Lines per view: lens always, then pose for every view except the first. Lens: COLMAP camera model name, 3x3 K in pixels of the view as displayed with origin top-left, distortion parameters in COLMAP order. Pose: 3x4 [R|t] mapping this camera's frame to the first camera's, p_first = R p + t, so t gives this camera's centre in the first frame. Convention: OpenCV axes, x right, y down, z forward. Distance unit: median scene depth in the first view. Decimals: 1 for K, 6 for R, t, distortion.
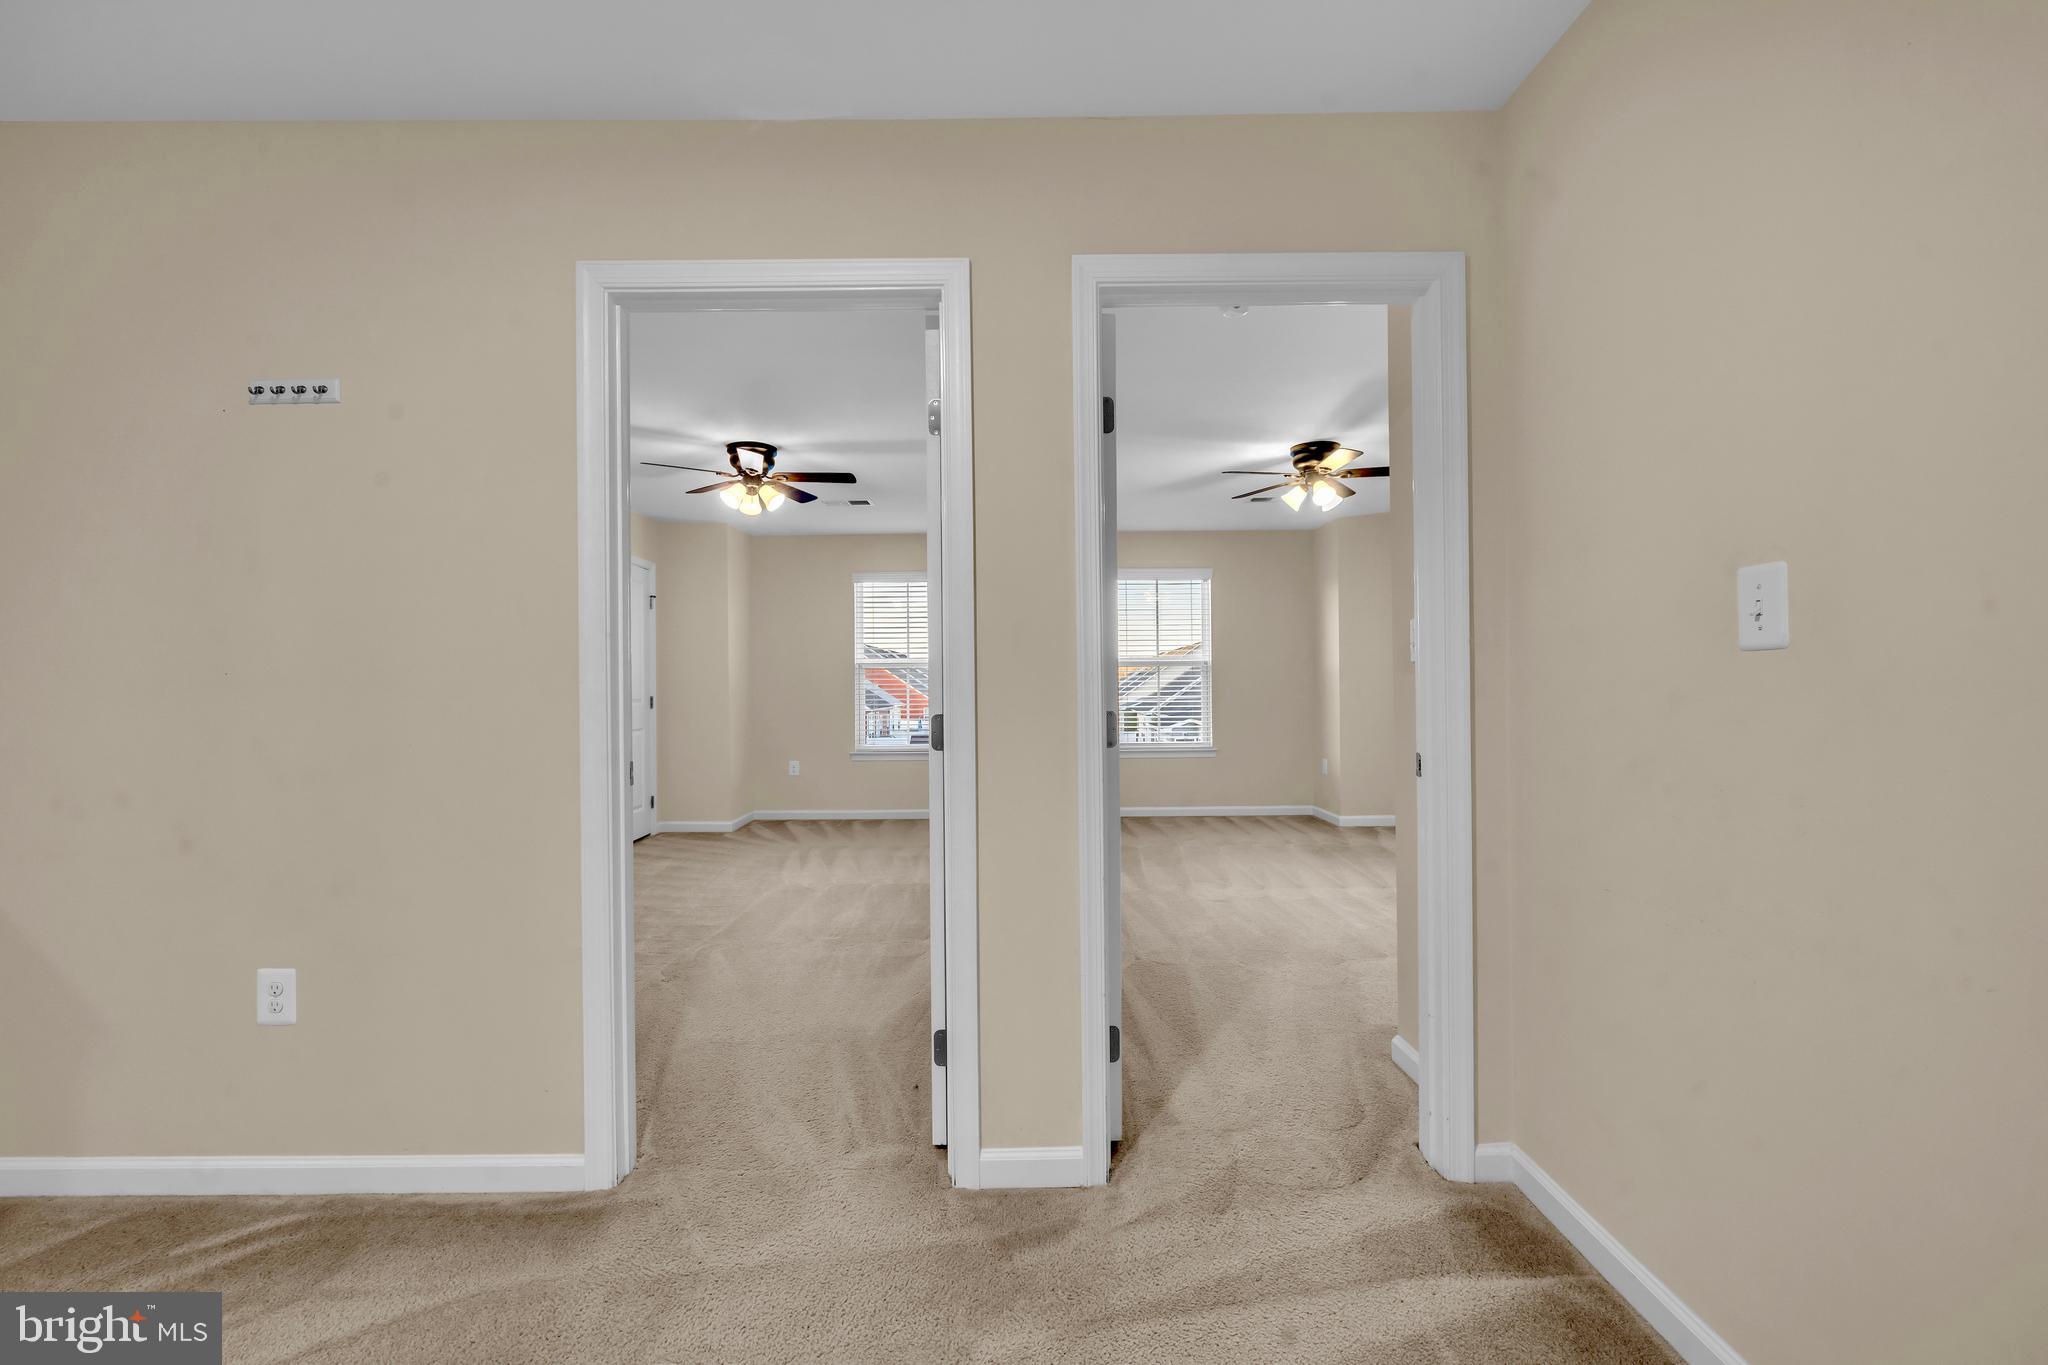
lens RADIAL K [[856.1, 0, 1024.0], [0, 856.1, 682.5], [0, 0, 1]] dist [-0.000048, 0.000245]
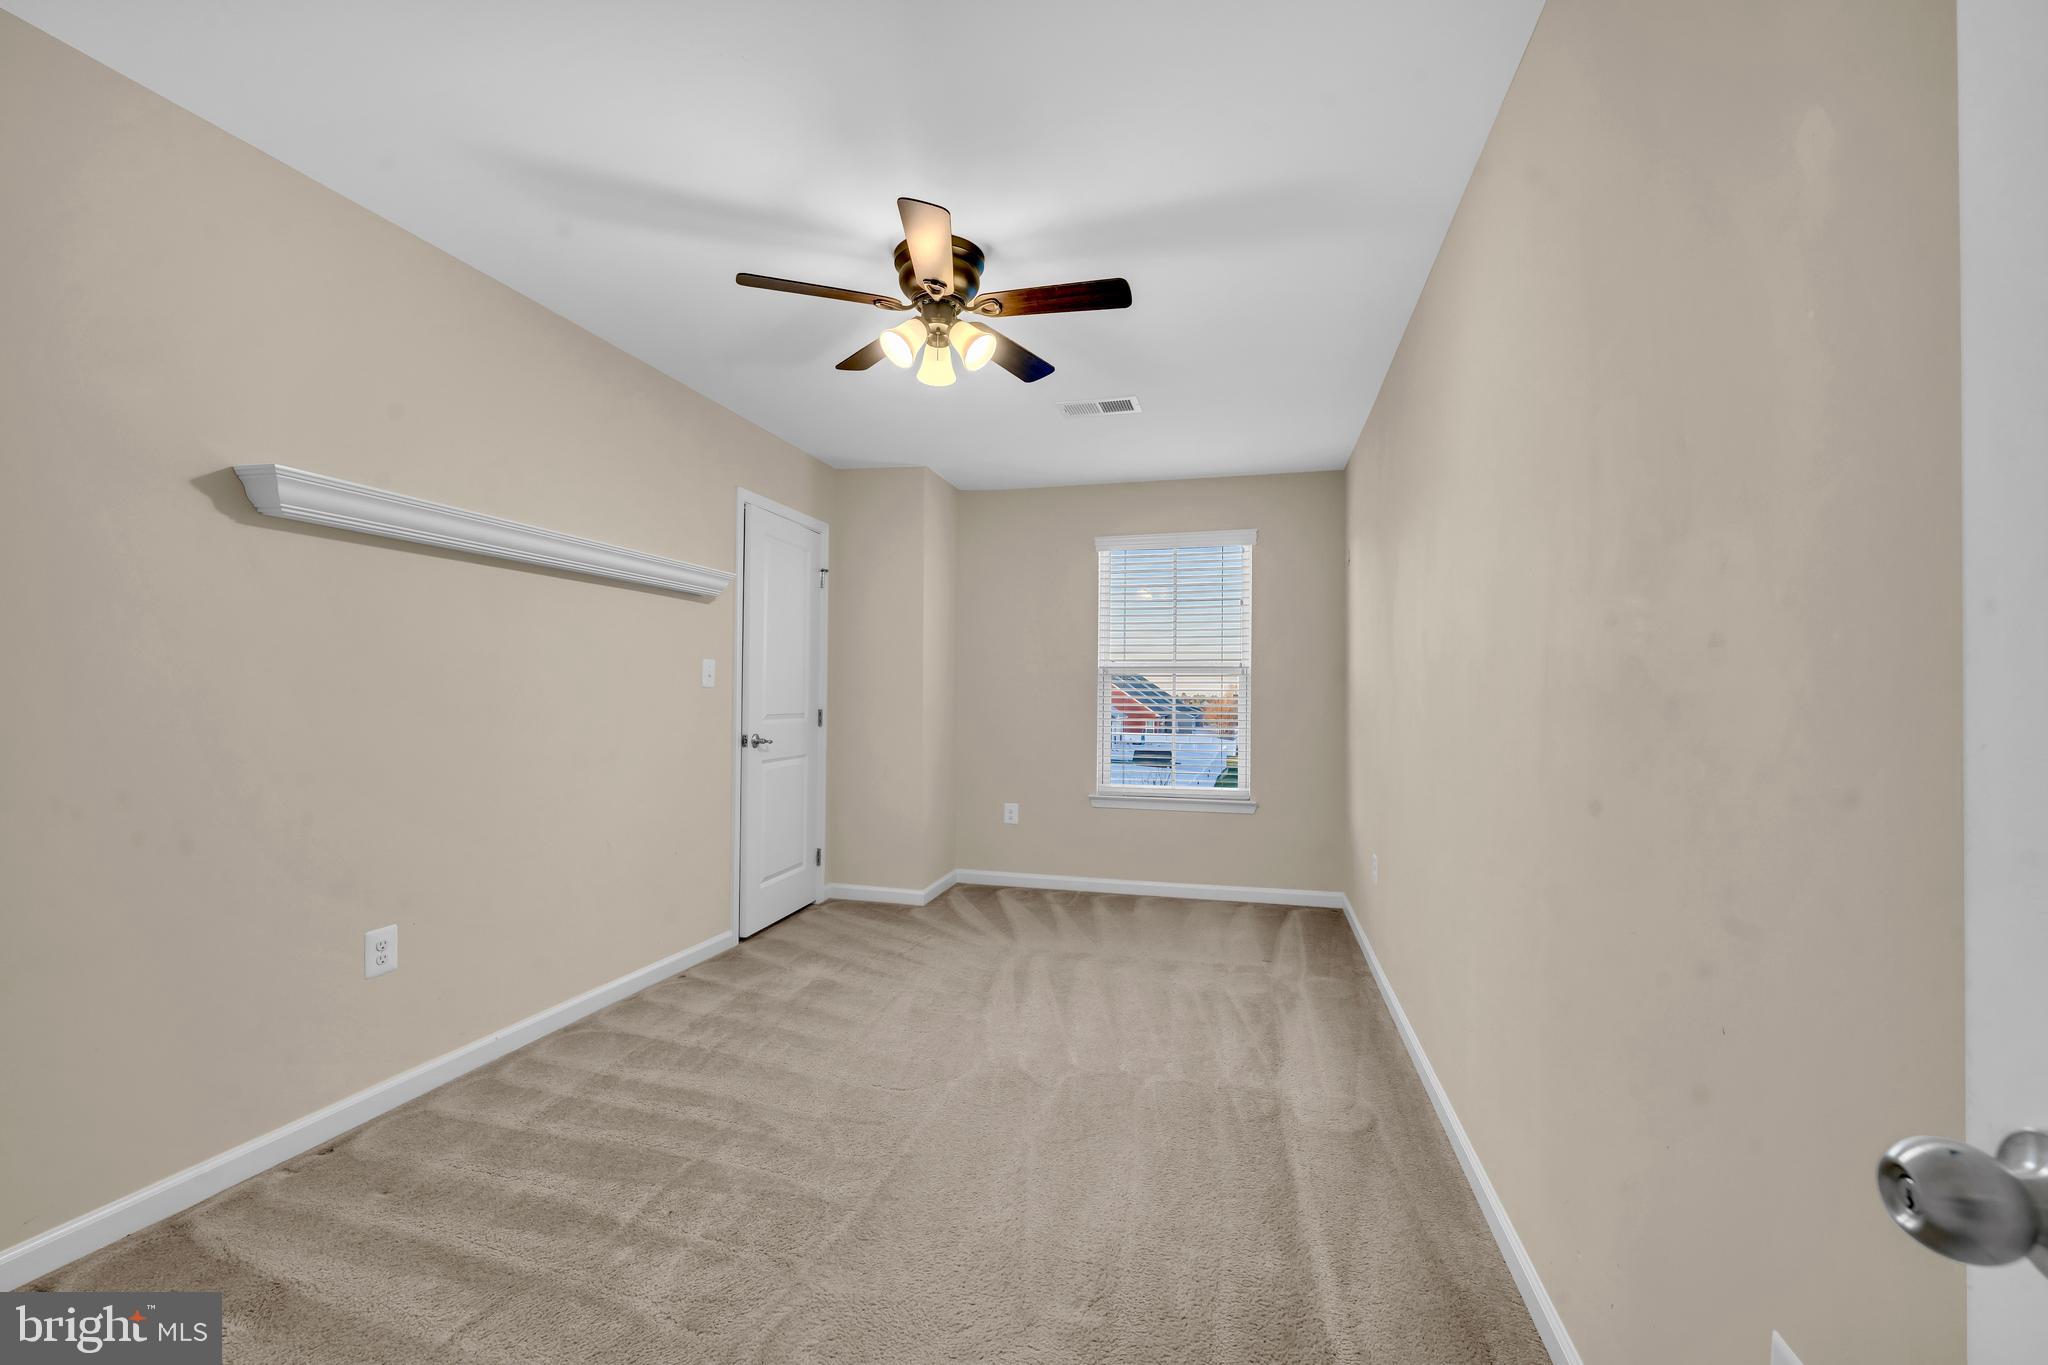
lens RADIAL K [[856.1, 0, 1024.0], [0, 856.1, 682.5], [0, 0, 1]] dist [-0.000048, 0.000245]
pose [[0.967721, 0.011030, -0.251783, -0.095140], [-0.014503, 0.999824, -0.011939, -0.000164], [0.251607, 0.015205, 0.967710, 0.371059]]
